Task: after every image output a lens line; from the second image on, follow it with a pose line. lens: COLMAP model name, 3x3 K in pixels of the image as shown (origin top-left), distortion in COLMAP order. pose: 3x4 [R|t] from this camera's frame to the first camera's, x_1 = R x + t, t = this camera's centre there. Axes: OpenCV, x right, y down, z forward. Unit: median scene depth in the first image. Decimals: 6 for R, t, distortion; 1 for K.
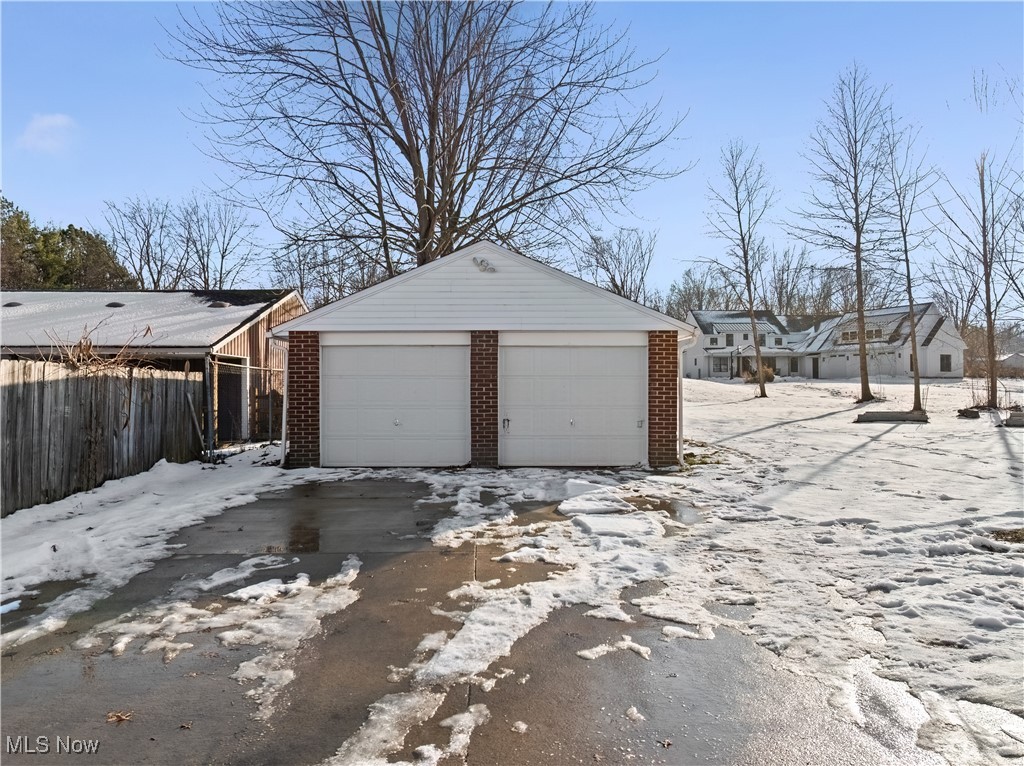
lens RADIAL K [[724.3, 0, 516.8], [0, 724.3, 383.3], [0, 0, 1]] dist [-0.033445, -0.001234]
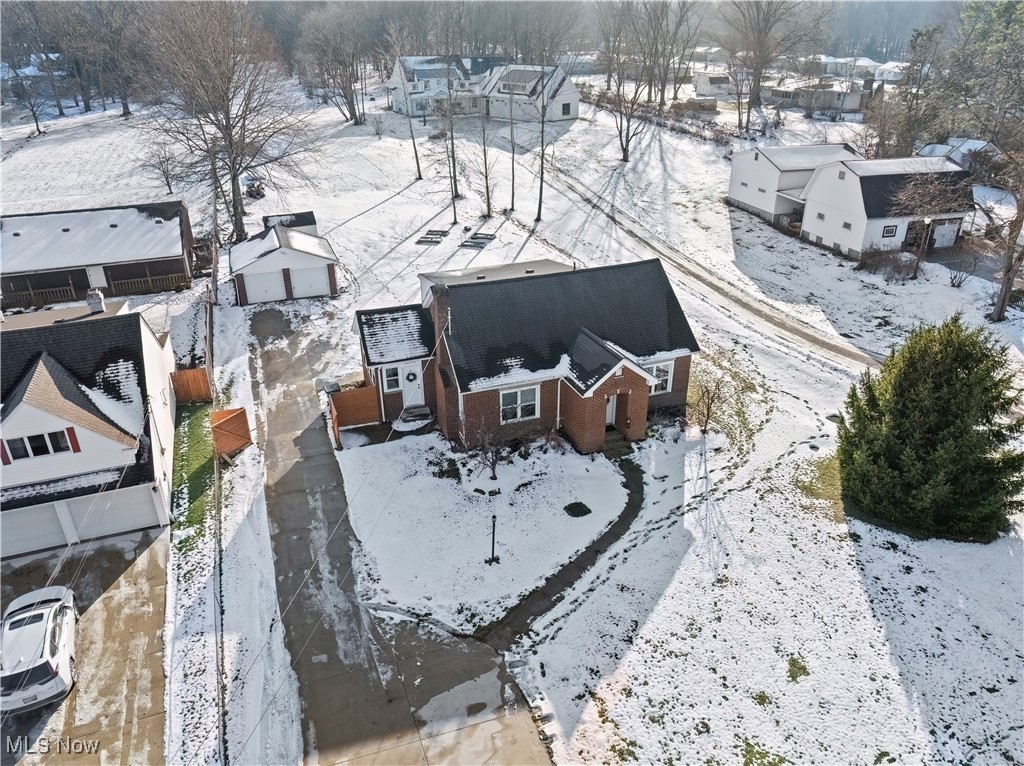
lens RADIAL K [[724.3, 0, 498.3], [0, 724.3, 376.0], [0, 0, 1]] dist [-0.033445, -0.001234]
pose [[0.952672, -0.141638, 0.268986, -0.011674], [0.007423, 0.895403, 0.445194, -0.183235], [-0.303908, -0.422128, 0.854077, -0.425404]]
